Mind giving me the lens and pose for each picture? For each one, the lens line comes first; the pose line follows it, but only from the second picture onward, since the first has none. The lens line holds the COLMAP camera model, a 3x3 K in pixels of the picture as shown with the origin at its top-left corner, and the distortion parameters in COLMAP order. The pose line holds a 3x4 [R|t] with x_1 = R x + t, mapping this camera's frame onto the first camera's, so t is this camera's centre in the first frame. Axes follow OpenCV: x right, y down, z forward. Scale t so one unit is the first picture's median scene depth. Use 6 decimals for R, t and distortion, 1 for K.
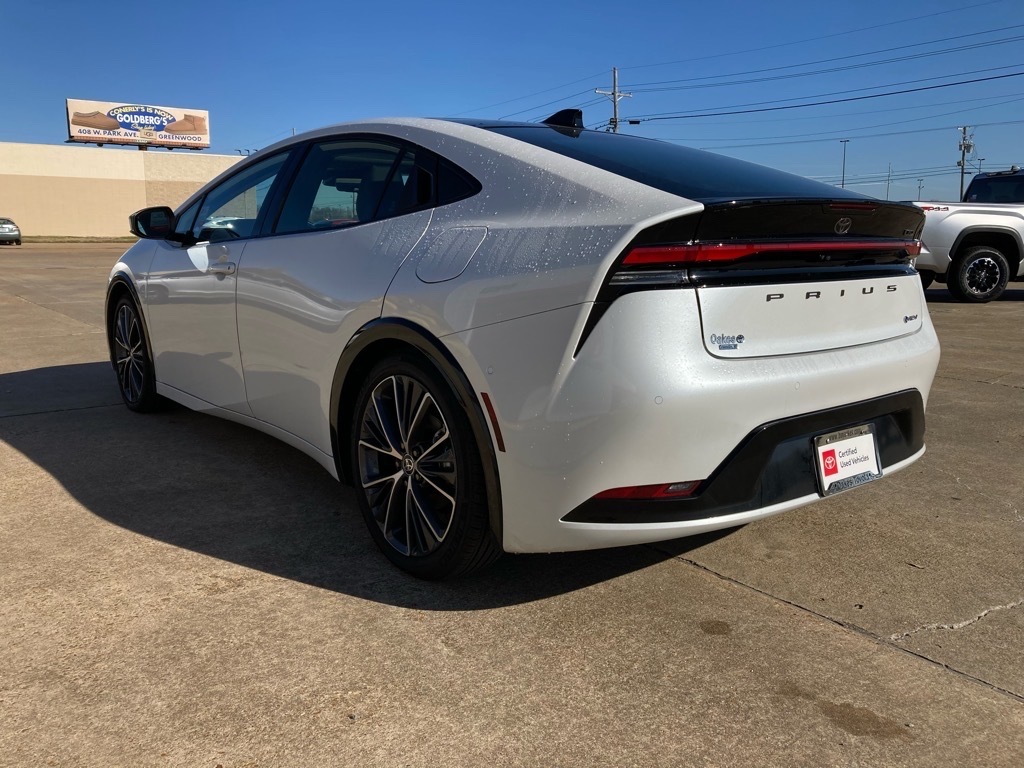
lens RADIAL K [[845.5, 0, 504.6], [0, 845.5, 383.4], [0, 0, 1]] dist [0.020604, -0.018538]
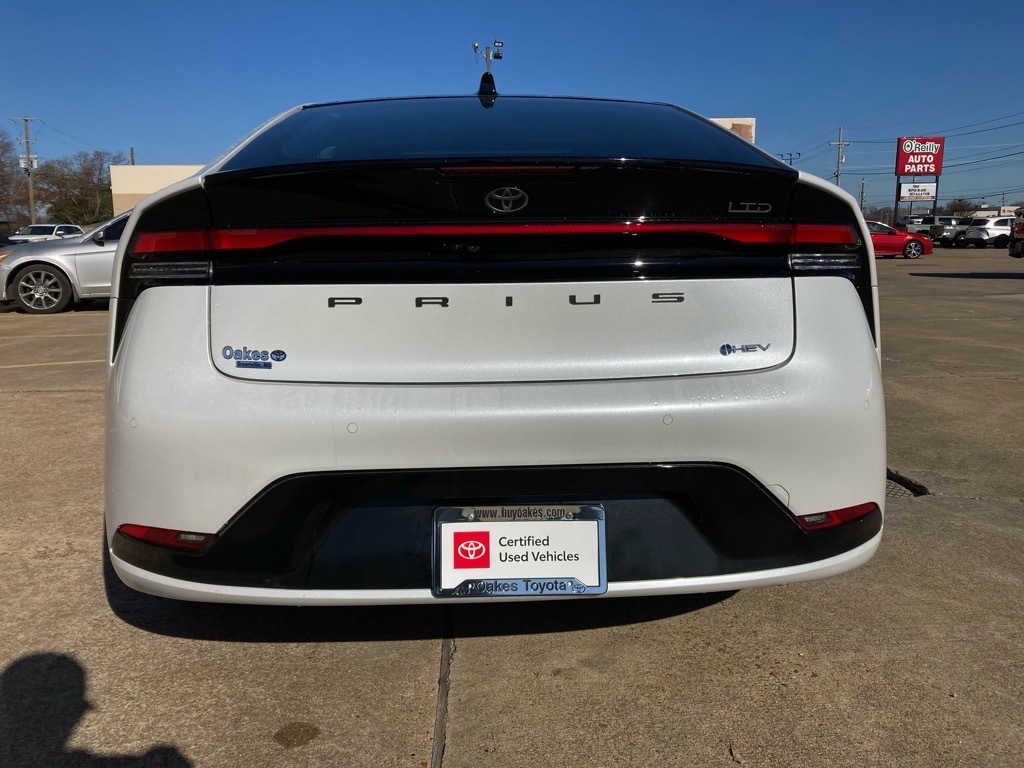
lens RADIAL K [[845.5, 0, 496.2], [0, 845.5, 373.9], [0, 0, 1]] dist [0.020604, -0.018538]
pose [[0.815075, 0.081459, -0.573600, 0.850593], [-0.090795, 0.995792, 0.012399, -0.062523], [0.572197, 0.041974, 0.819042, 0.494529]]
